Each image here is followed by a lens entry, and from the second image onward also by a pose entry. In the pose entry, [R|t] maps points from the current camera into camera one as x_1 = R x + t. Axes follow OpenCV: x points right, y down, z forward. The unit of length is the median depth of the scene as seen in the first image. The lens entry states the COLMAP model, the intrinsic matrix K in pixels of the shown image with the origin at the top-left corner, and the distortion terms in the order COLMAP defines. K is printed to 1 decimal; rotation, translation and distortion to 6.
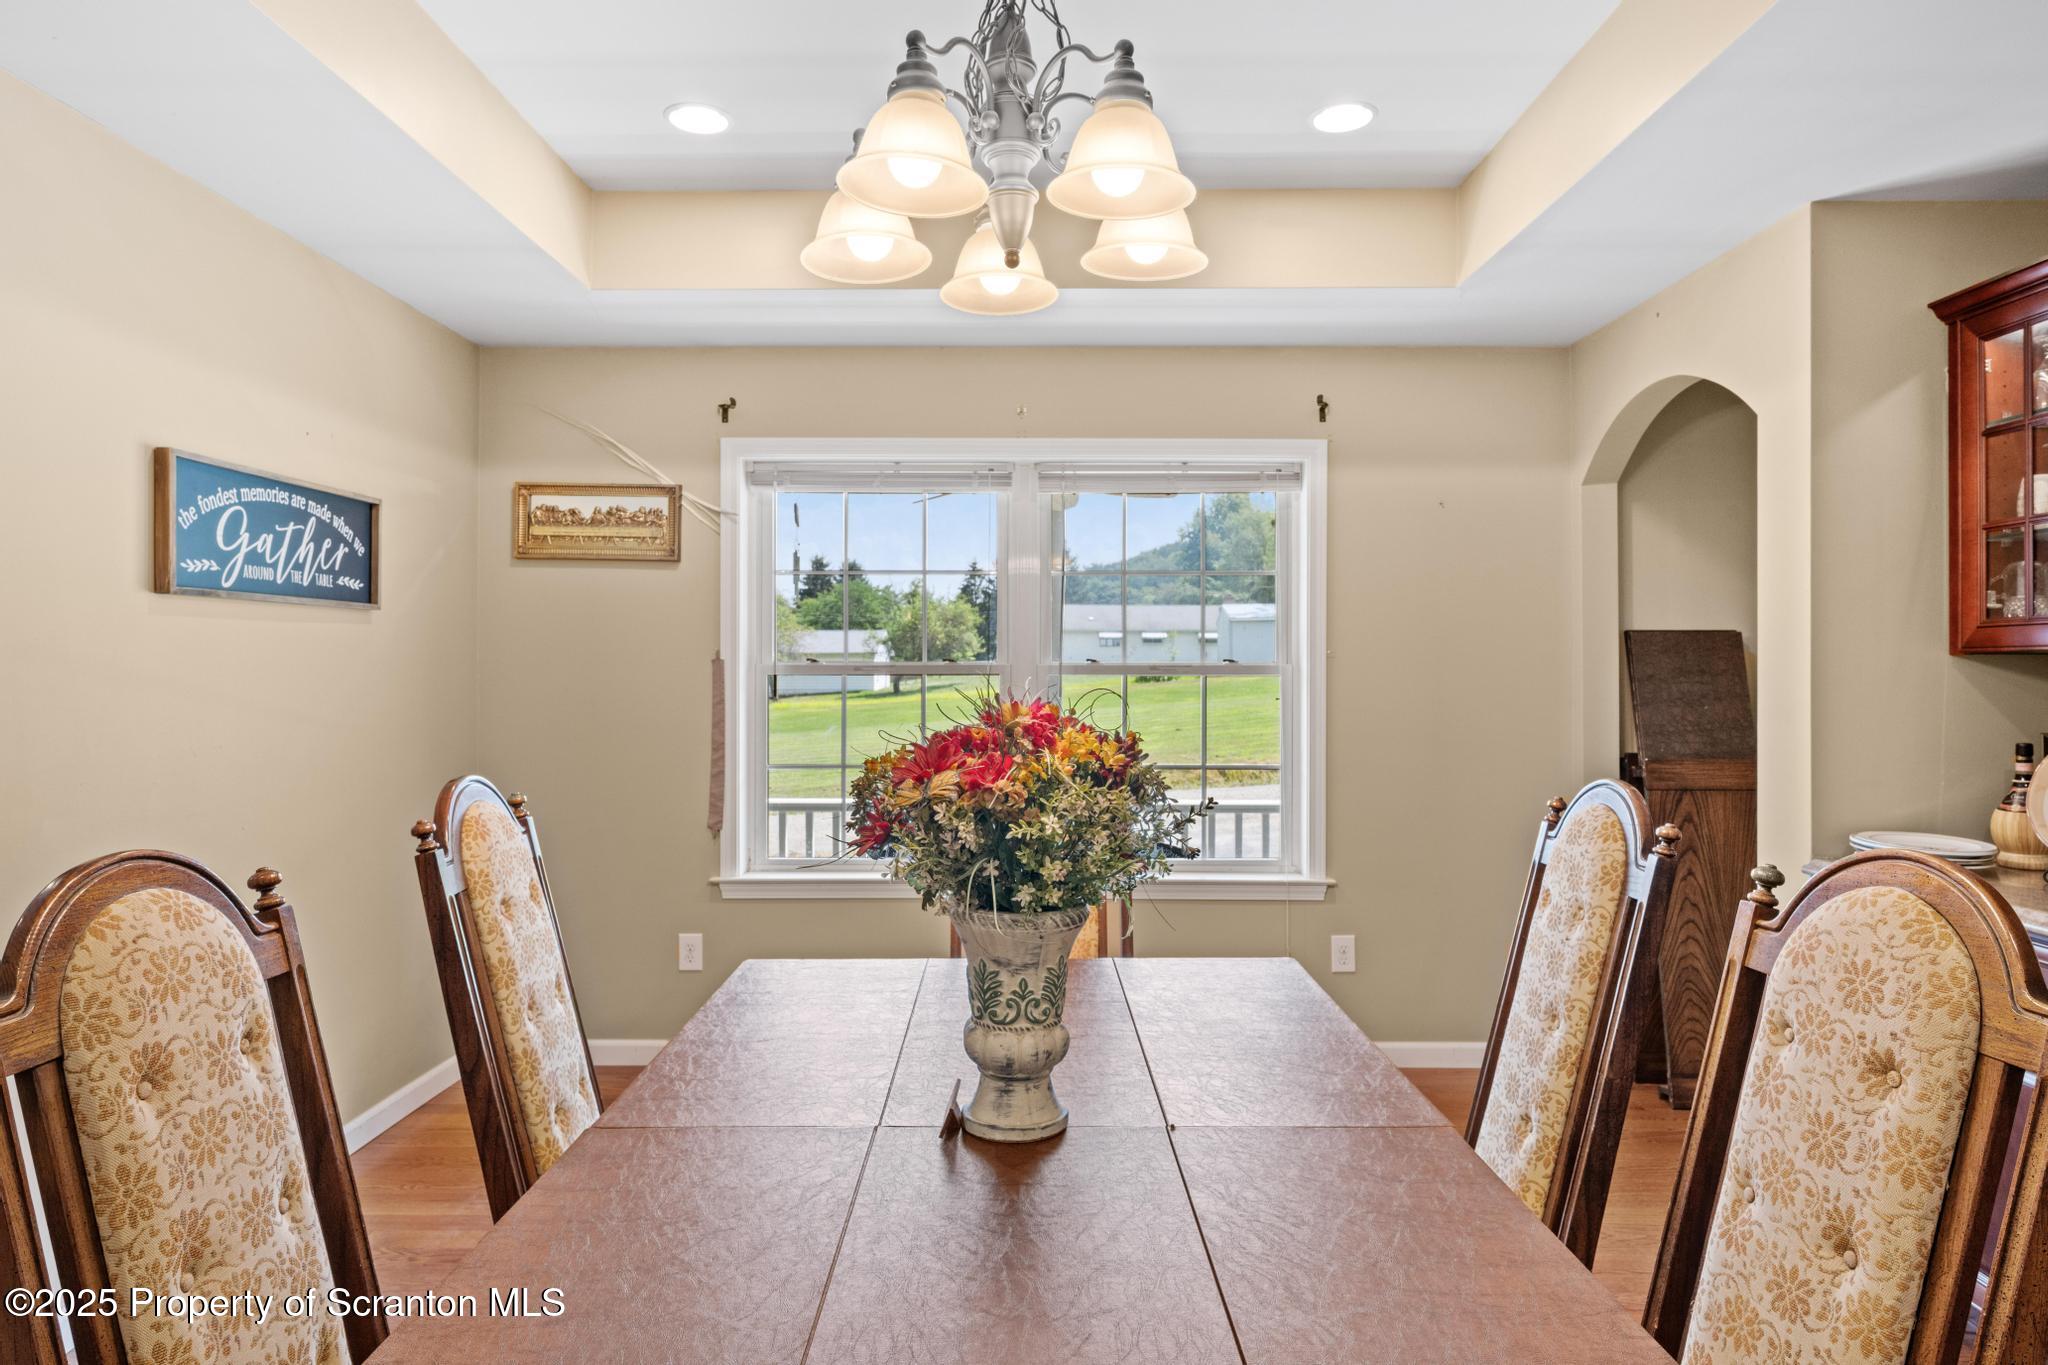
lens RADIAL K [[1185.2, 0, 1029.1], [0, 1185.2, 671.4], [0, 0, 1]] dist [-0.001918, 0.002708]
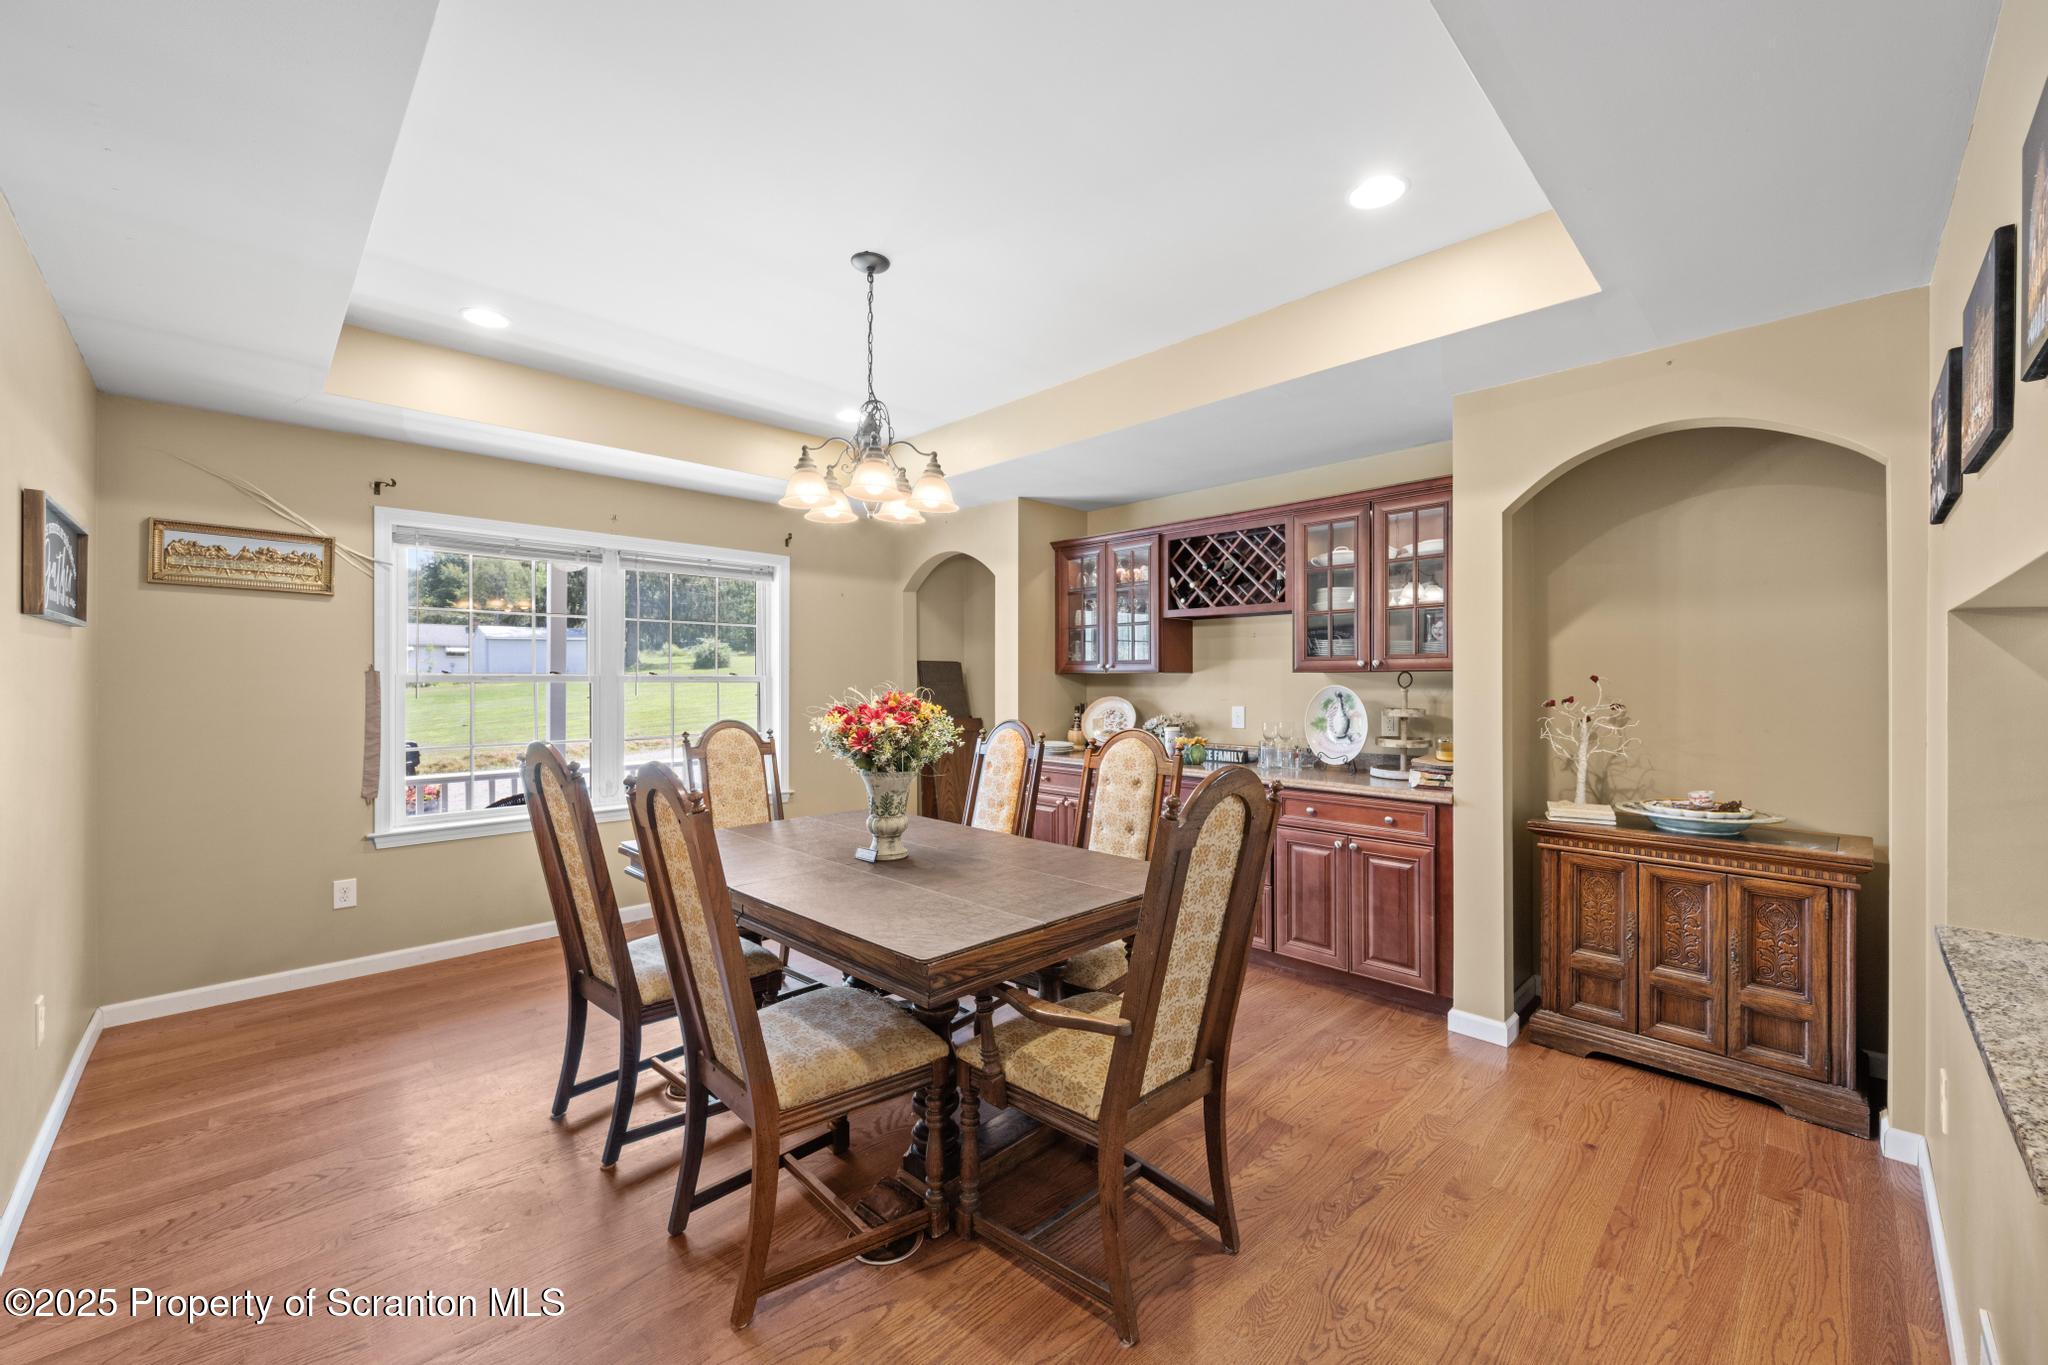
lens RADIAL K [[809.1, 0, 1023.6], [0, 809.1, 682.4], [0, 0, 1]] dist [-0.001139, 0.000004]
pose [[0.704021, -0.003132, 0.710173, -0.398943], [-0.000457, 0.999988, 0.004863, -0.002088], [-0.710179, -0.003748, 0.704011, -0.168922]]
